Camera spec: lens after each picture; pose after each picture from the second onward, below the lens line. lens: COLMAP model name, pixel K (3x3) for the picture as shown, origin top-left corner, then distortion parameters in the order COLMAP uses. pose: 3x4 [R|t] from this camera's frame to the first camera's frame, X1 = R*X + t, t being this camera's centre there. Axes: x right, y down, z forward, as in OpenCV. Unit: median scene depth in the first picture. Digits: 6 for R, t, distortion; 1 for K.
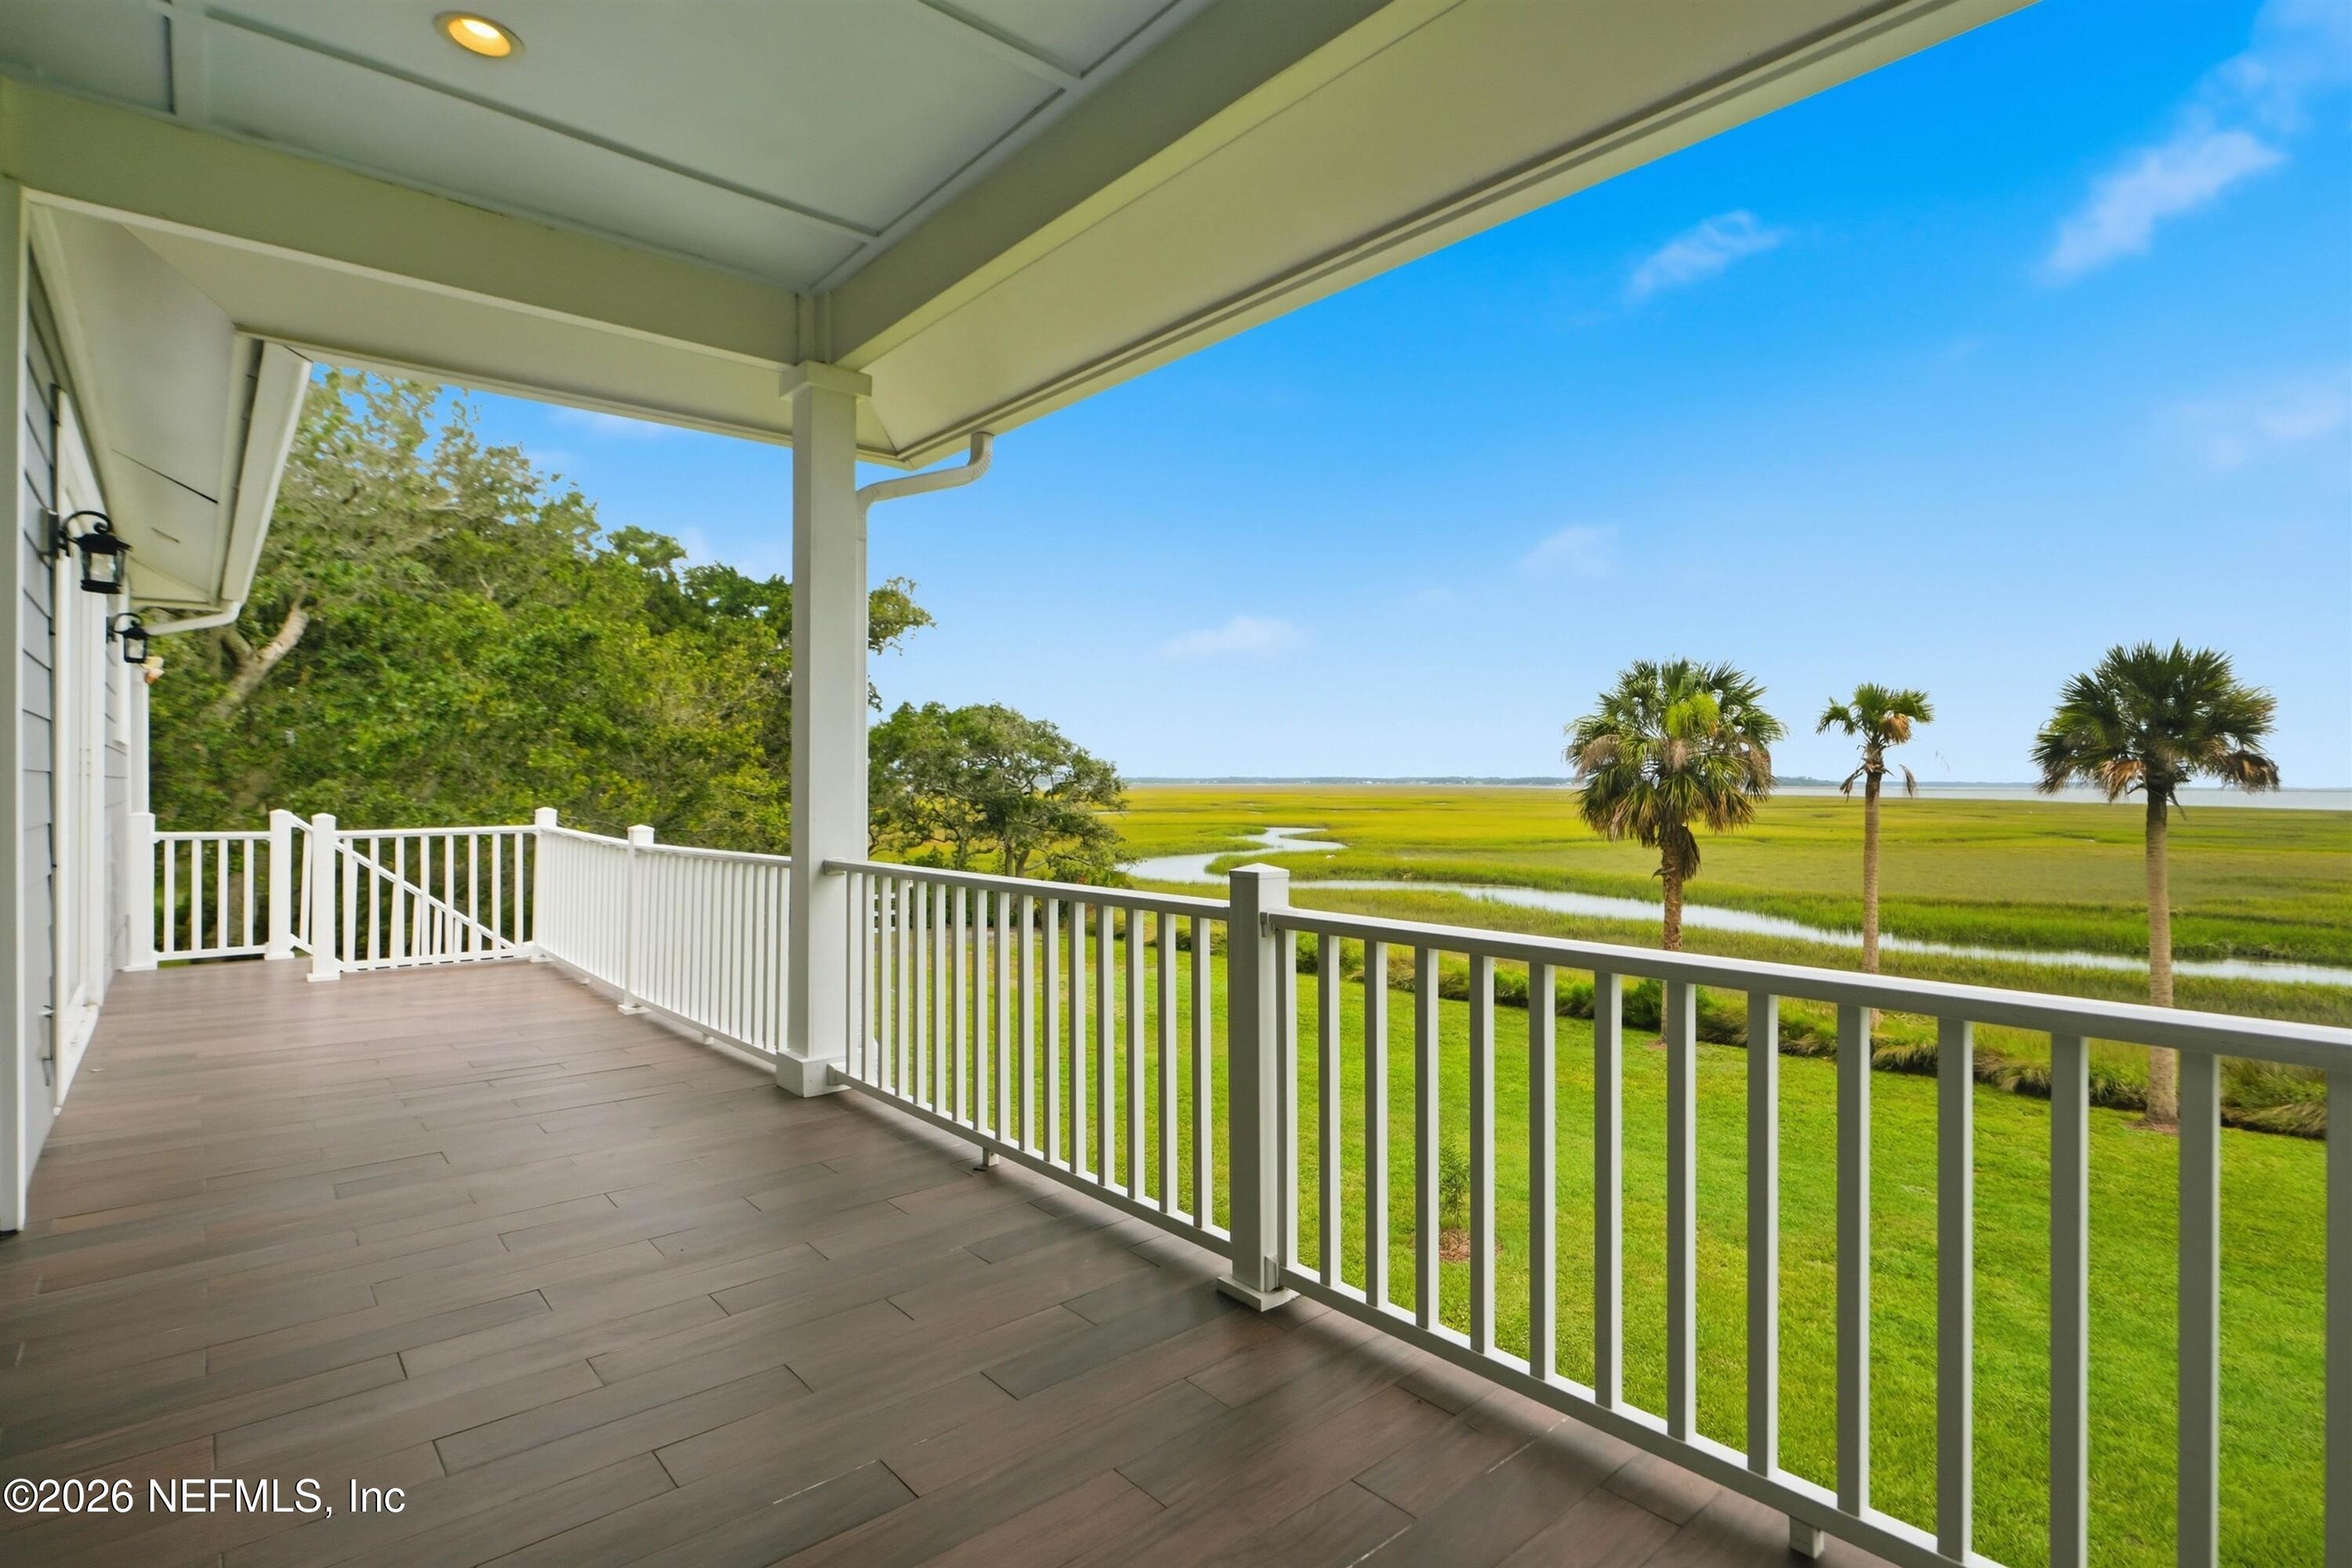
lens RADIAL K [[1113.3, 0, 1195.9], [0, 1113.3, 785.5], [0, 0, 1]] dist [-0.010352, 0.000014]
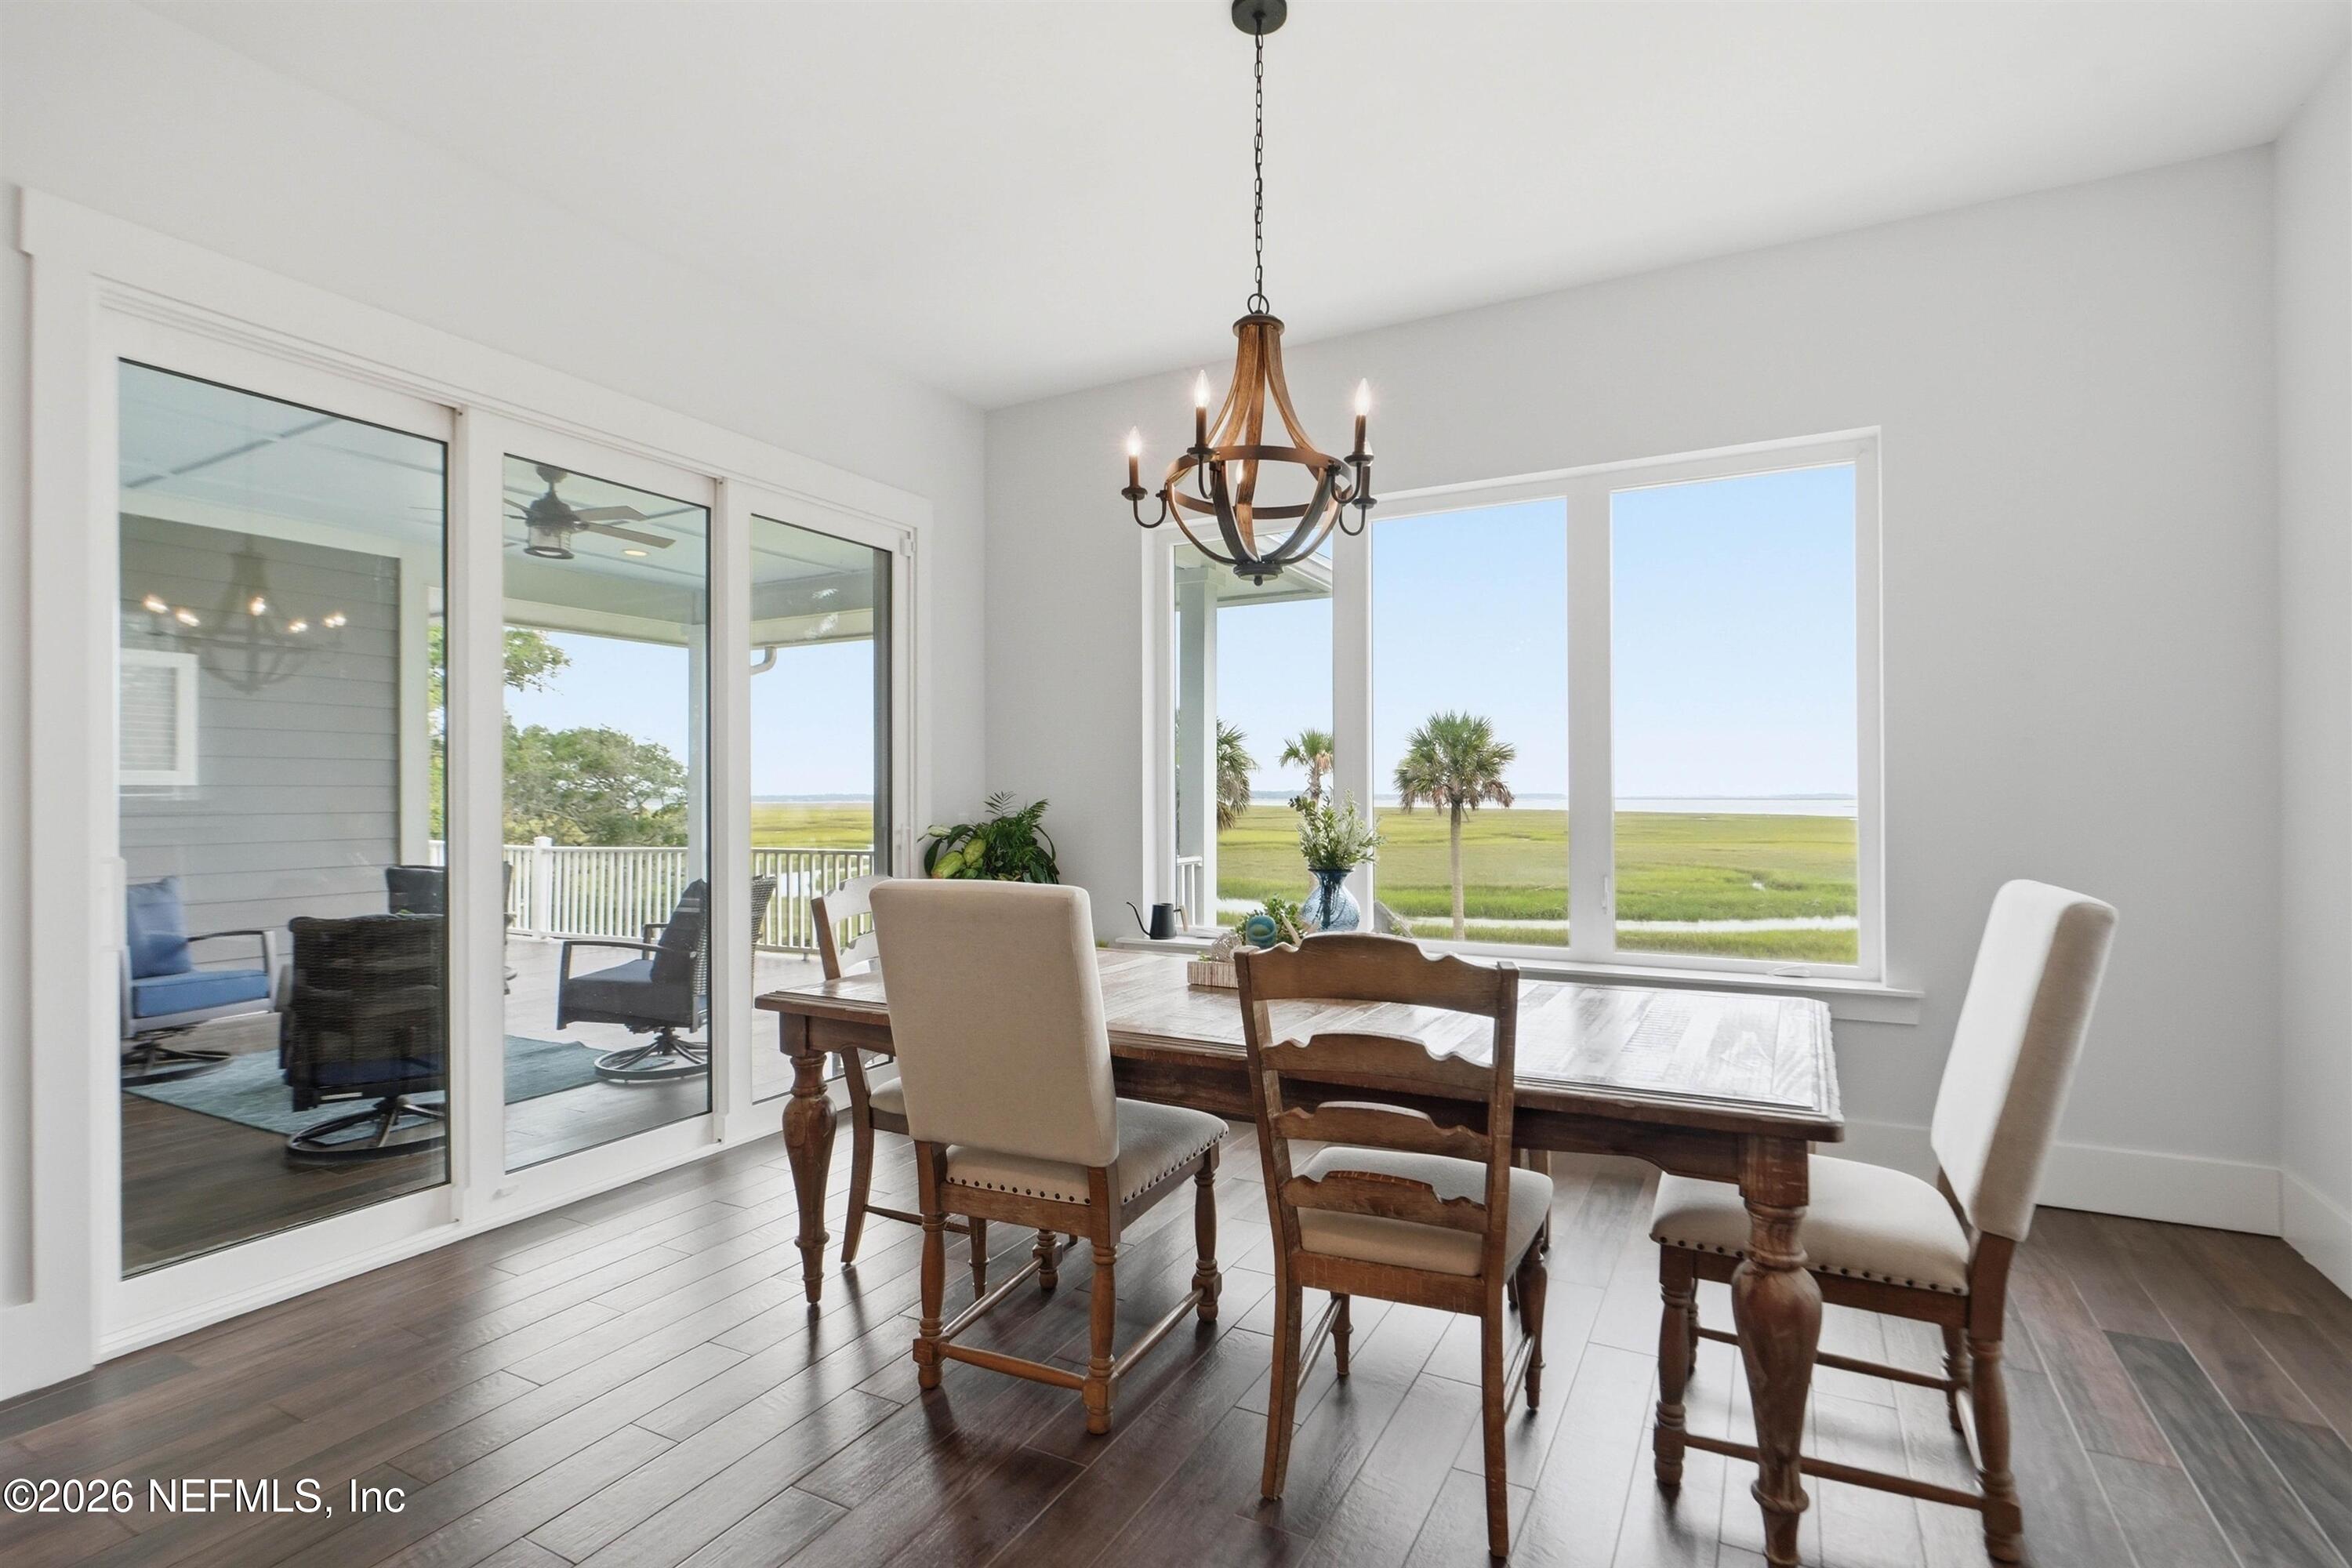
lens RADIAL K [[1113.3, 0, 1185.9], [0, 1113.3, 783.0], [0, 0, 1]] dist [-0.010352, 0.000014]
pose [[0.941676, -0.004280, 0.336495, -0.037358], [0.009602, 0.999854, -0.014154, -0.004693], [-0.336385, 0.016559, 0.941579, -0.313842]]
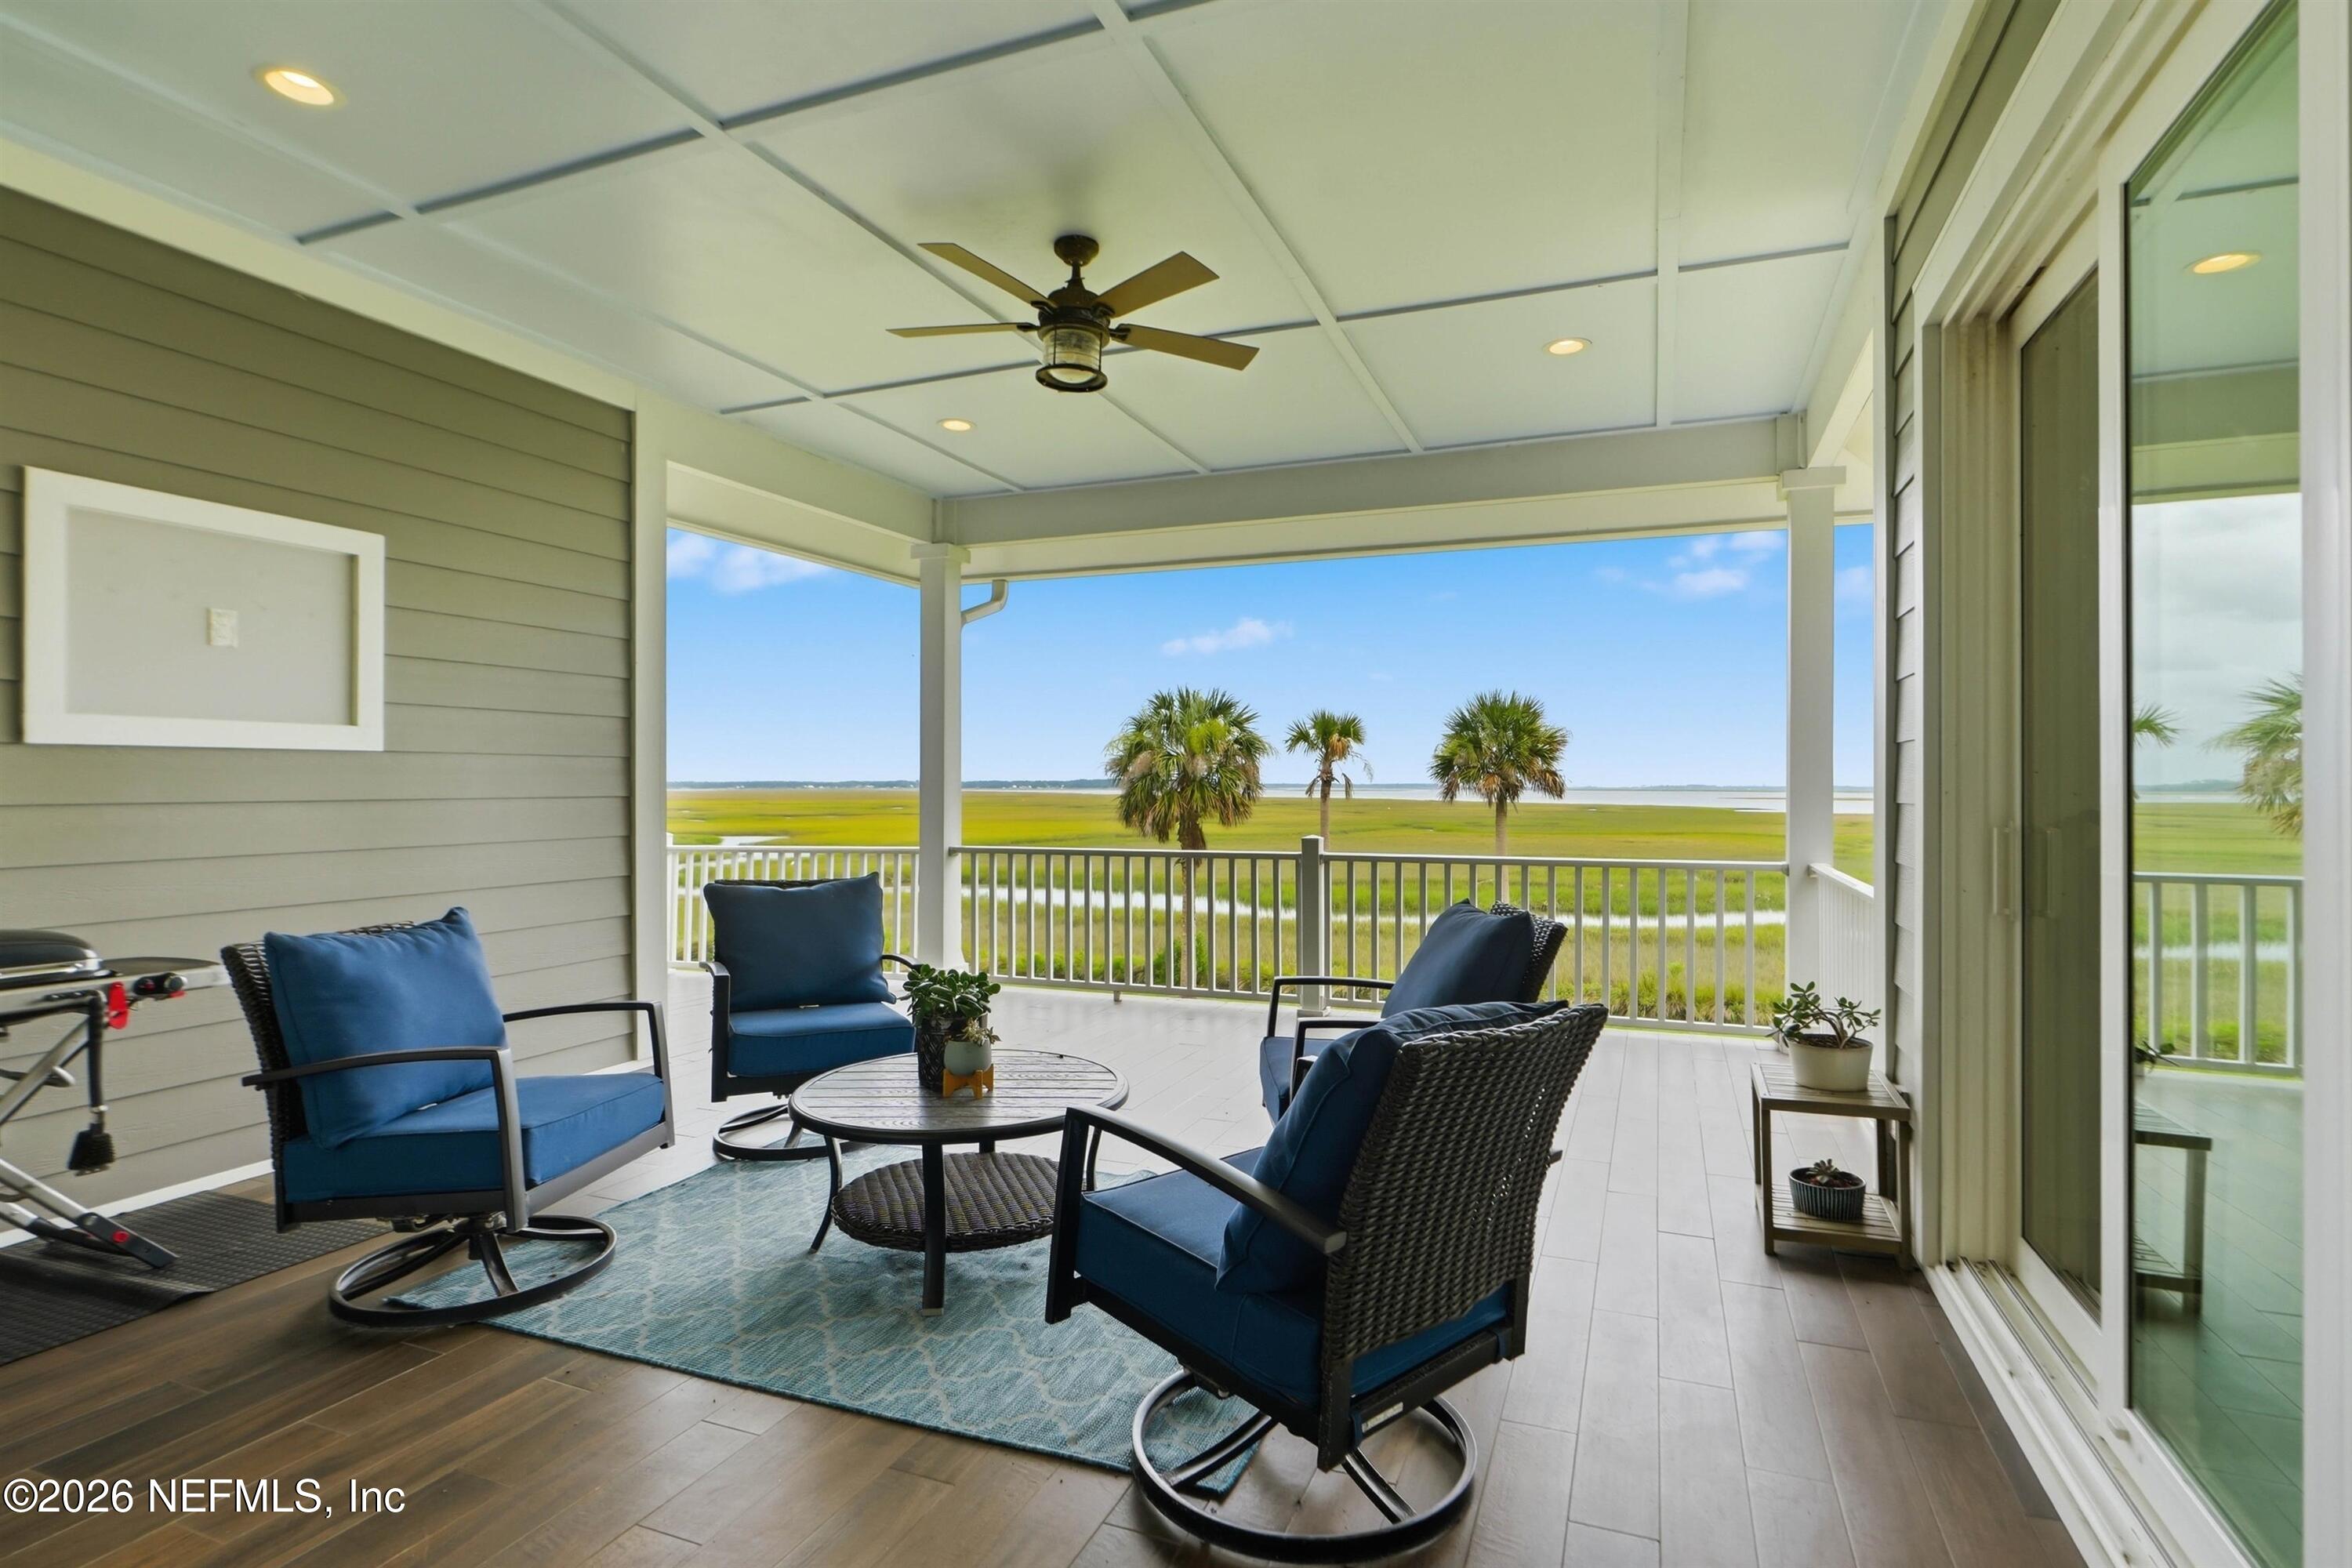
lens RADIAL K [[1168.7, 0, 1138.8], [0, 1168.7, 790.5], [0, 0, 1]] dist [0.003875, 0.000360]
pose [[0.902718, -0.004809, 0.430205, -0.180114], [0.004273, 0.999988, 0.002214, -0.004178], [-0.430211, -0.000160, 0.902728, -0.147541]]
